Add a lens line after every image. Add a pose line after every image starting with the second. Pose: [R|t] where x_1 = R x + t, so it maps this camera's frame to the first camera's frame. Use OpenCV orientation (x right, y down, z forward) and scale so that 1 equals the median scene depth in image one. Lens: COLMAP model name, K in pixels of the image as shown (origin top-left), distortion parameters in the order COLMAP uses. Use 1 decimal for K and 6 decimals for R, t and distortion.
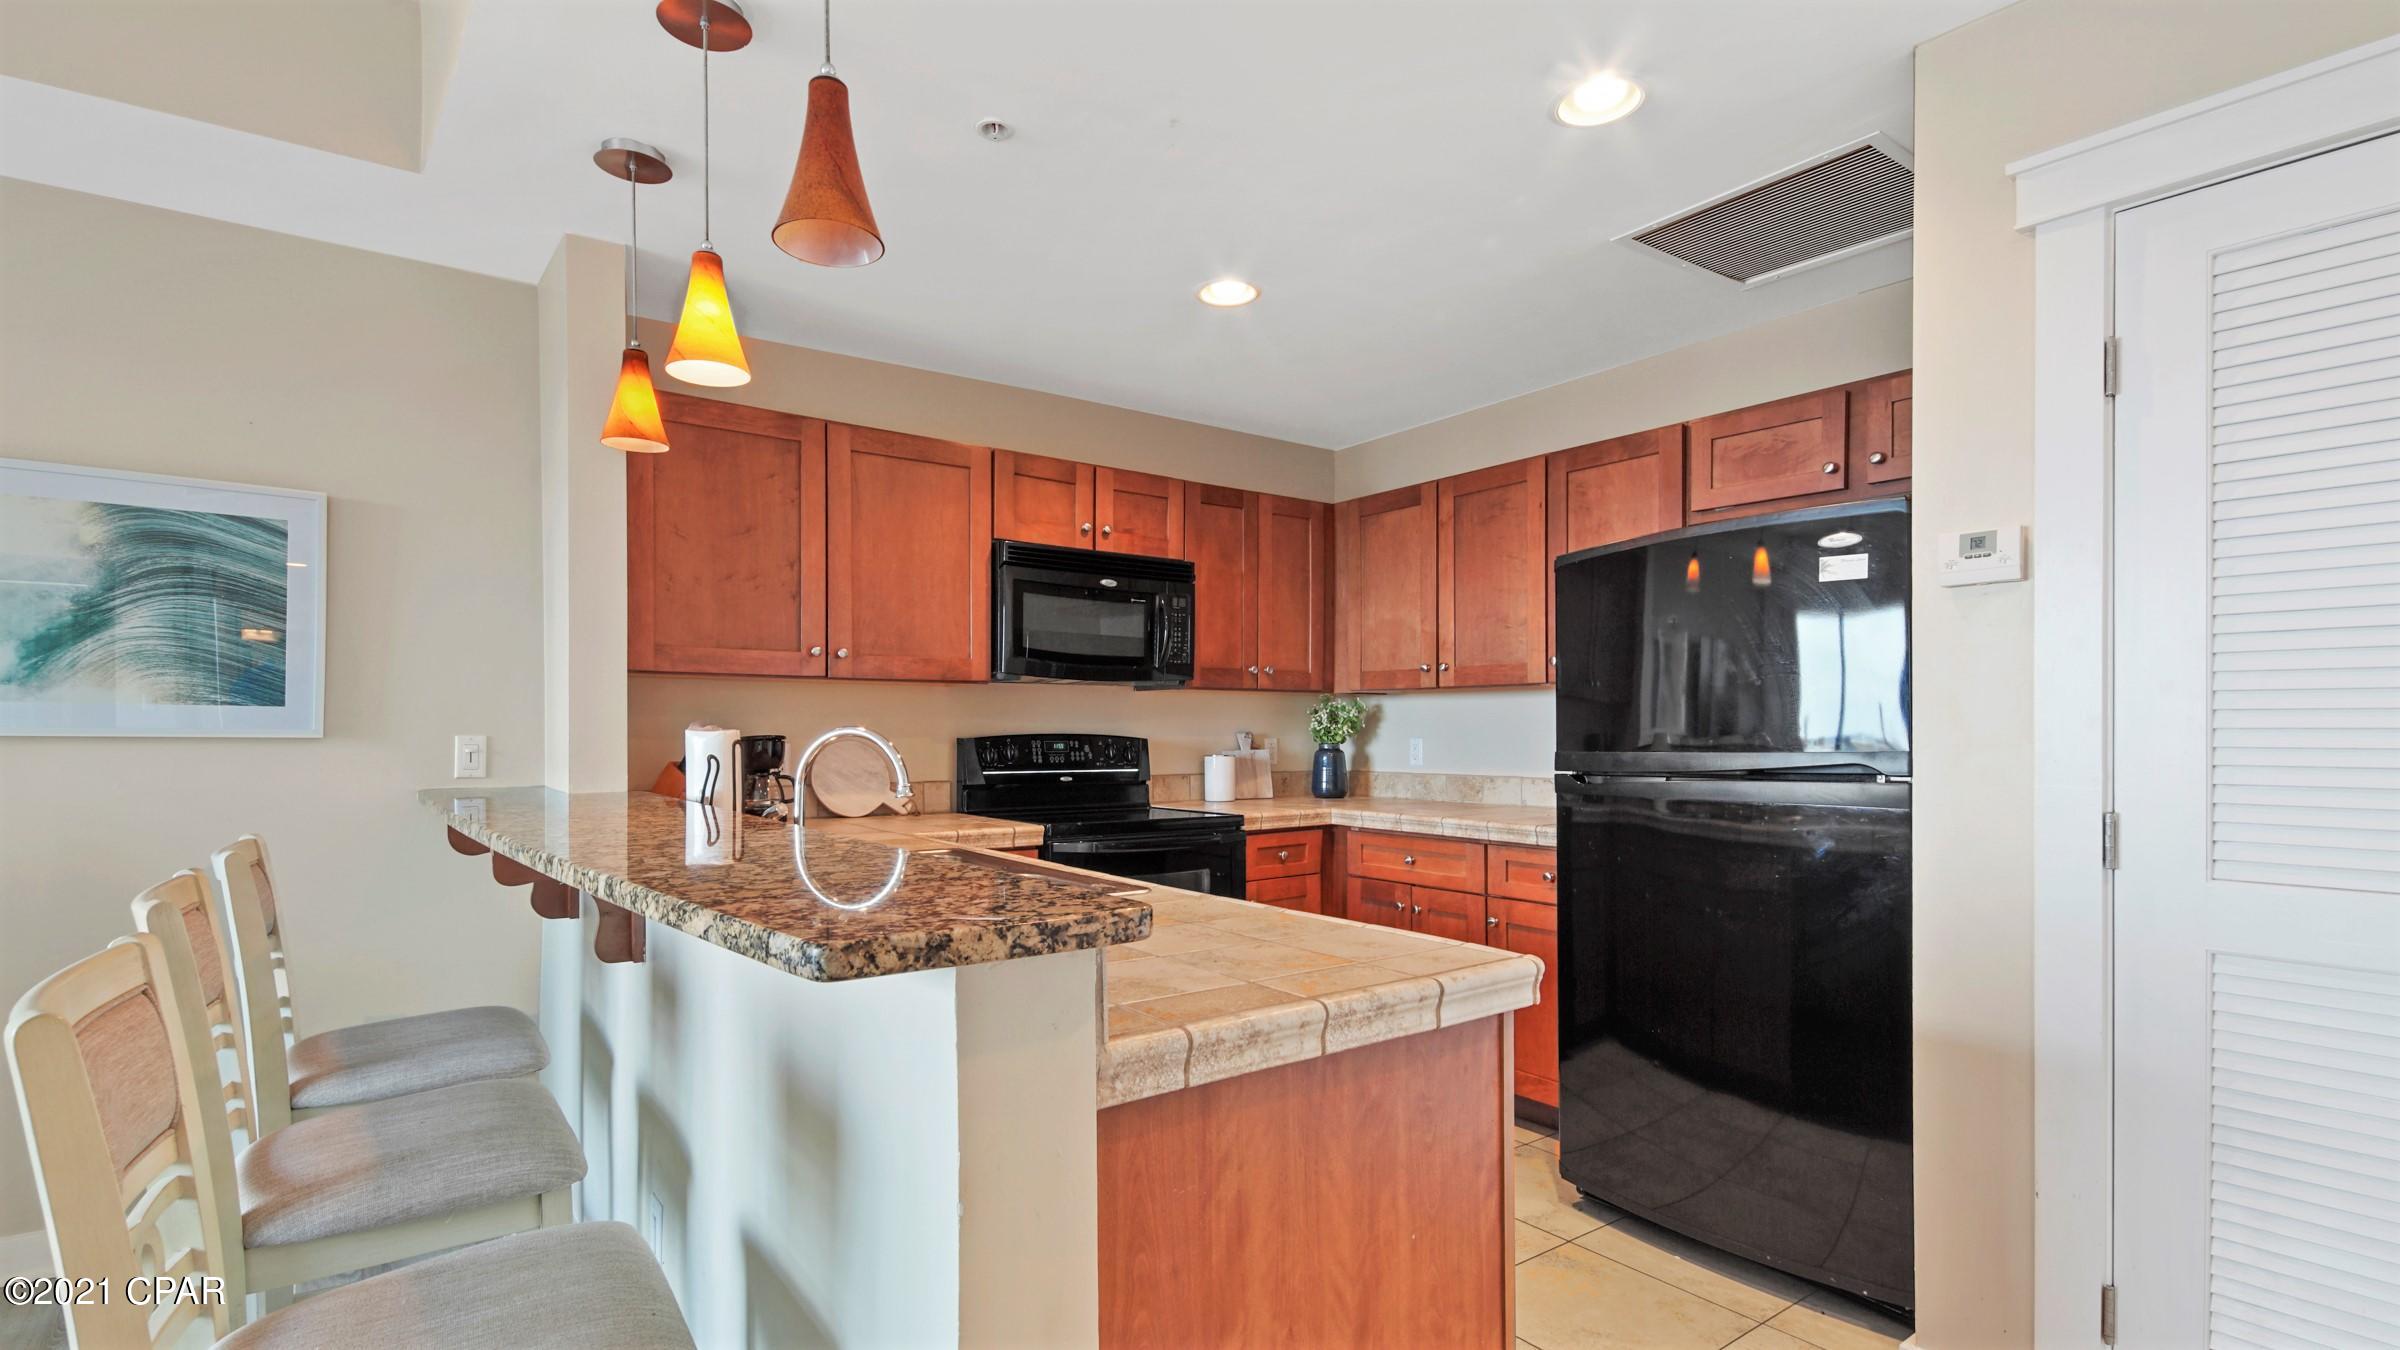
lens RADIAL K [[1113.6, 0, 1147.4], [0, 1113.6, 715.1], [0, 0, 1]] dist [0.047387, -0.029602]
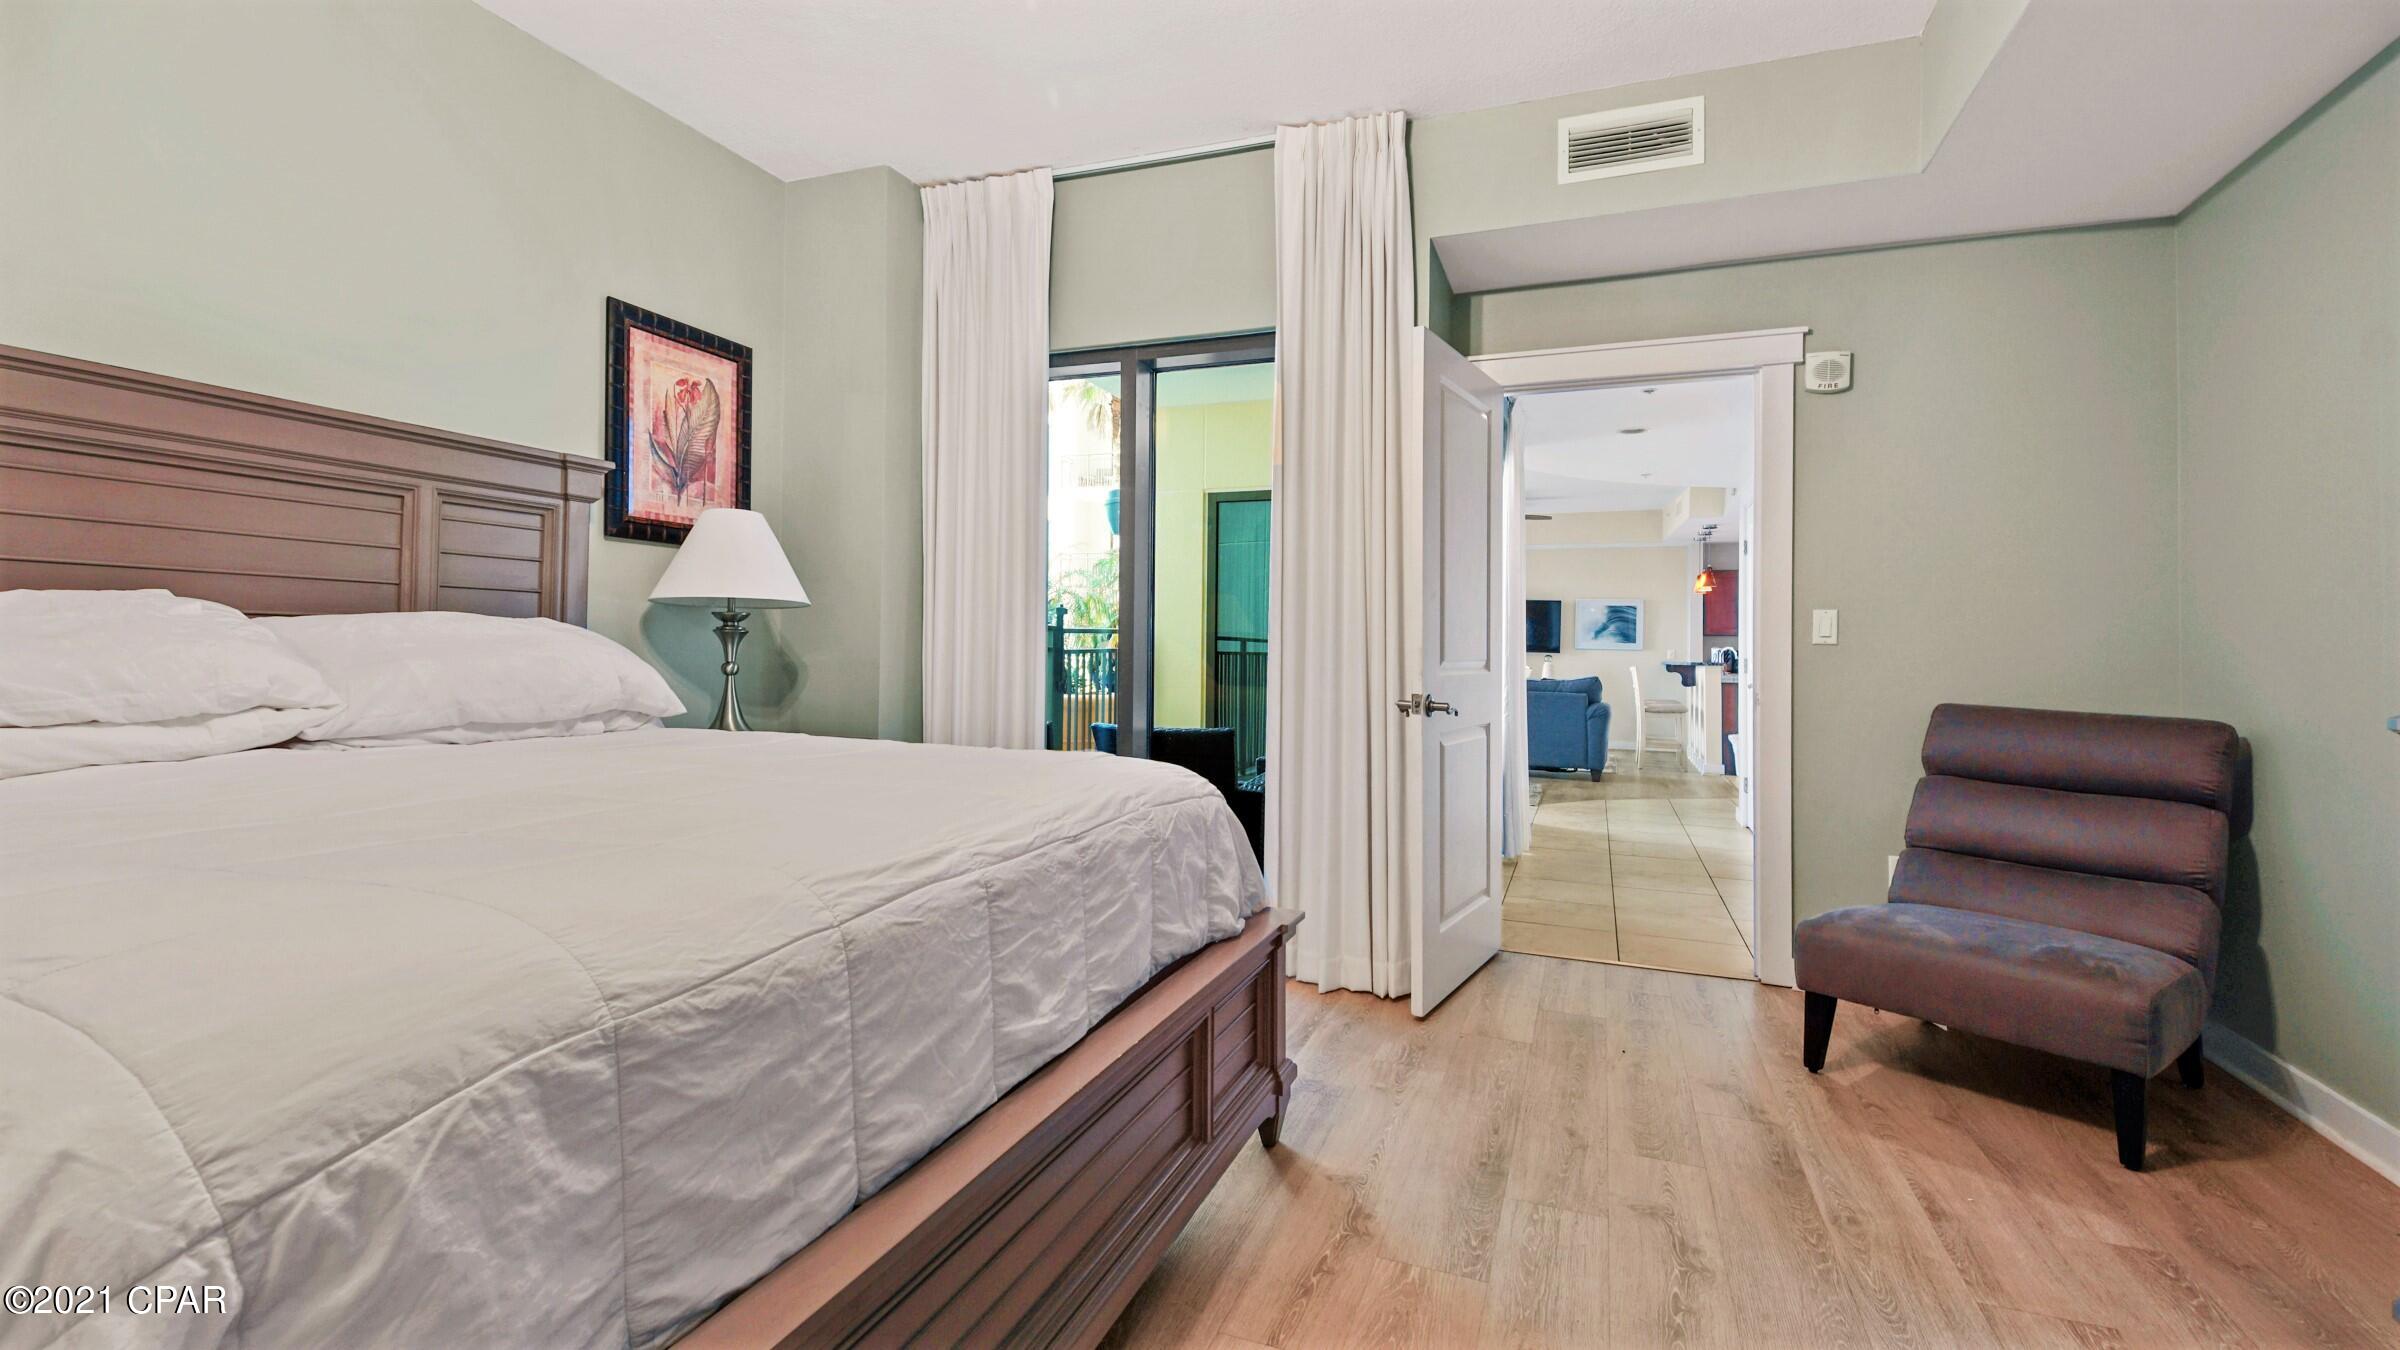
lens RADIAL K [[1077.8, 0, 1200.0], [0, 1077.8, 675.0], [0, 0, 1]] dist [-0.001026, -0.000217]
pose [[0.566204, 0.019039, -0.824045, 2.351976], [-0.002848, 0.999772, 0.021142, 0.041665], [0.824260, -0.009624, 0.566129, -3.730119]]
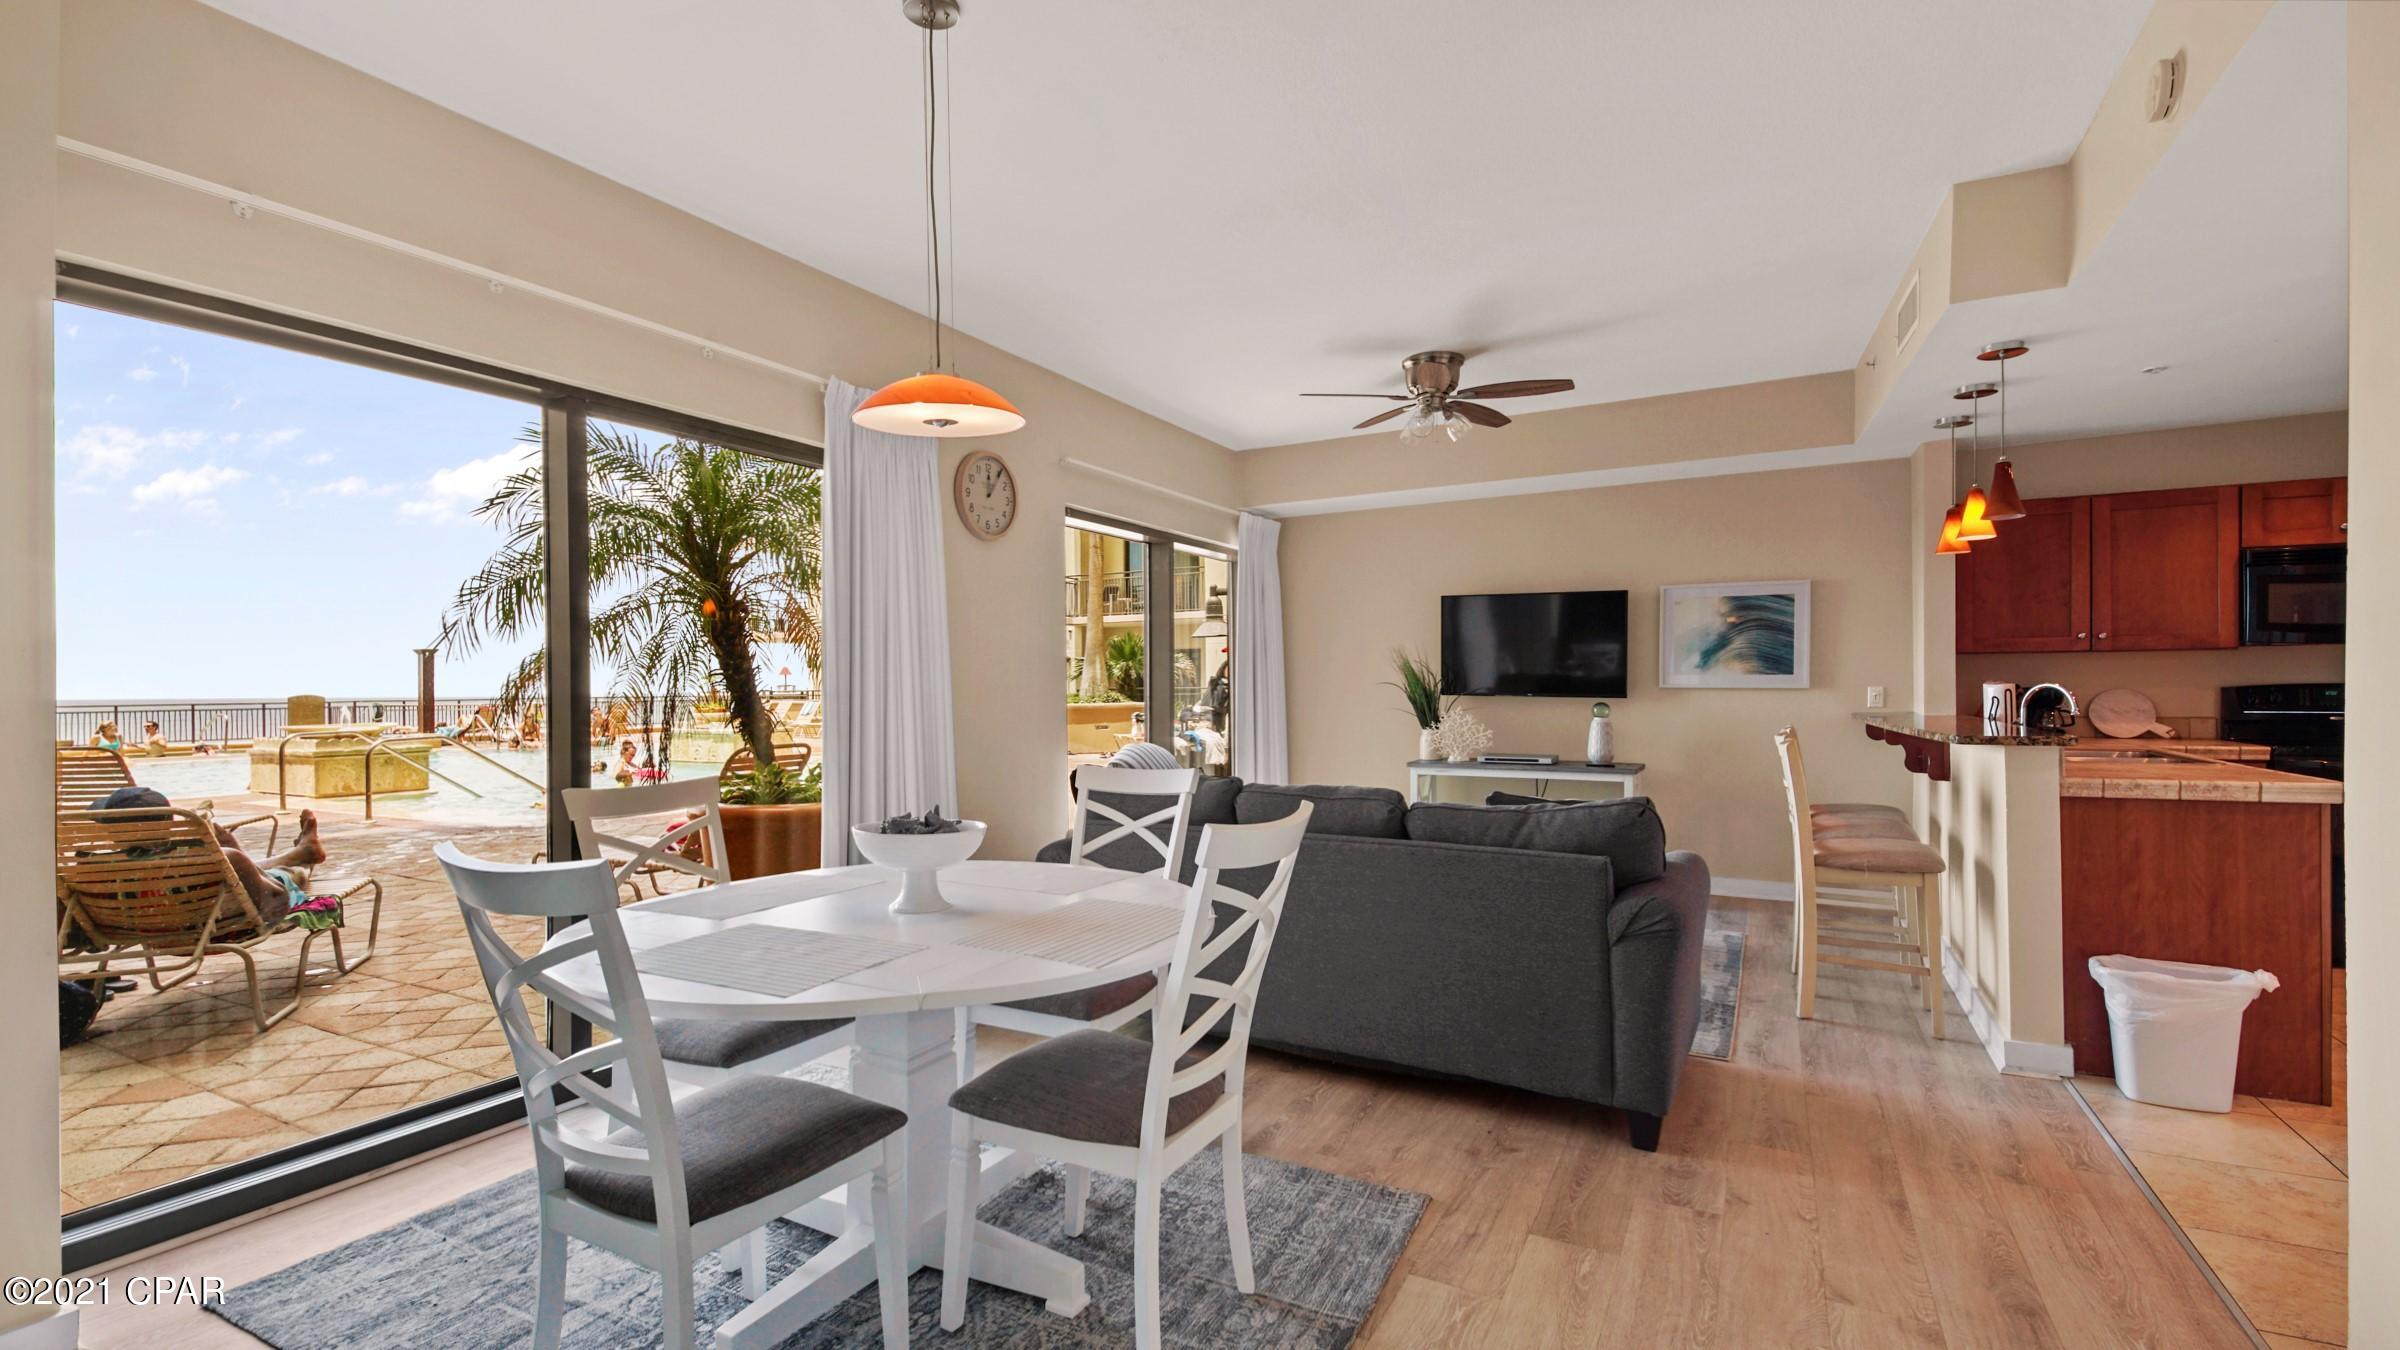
lens RADIAL K [[1024.2, 0, 1172.4], [0, 1024.2, 721.1], [0, 0, 1]] dist [0.000883, -0.012981]
pose [[0.417876, 0.024453, -0.908175, 0.705187], [0.023343, 0.999019, 0.037640, -0.024619], [0.908204, -0.036928, 0.416895, -1.191432]]
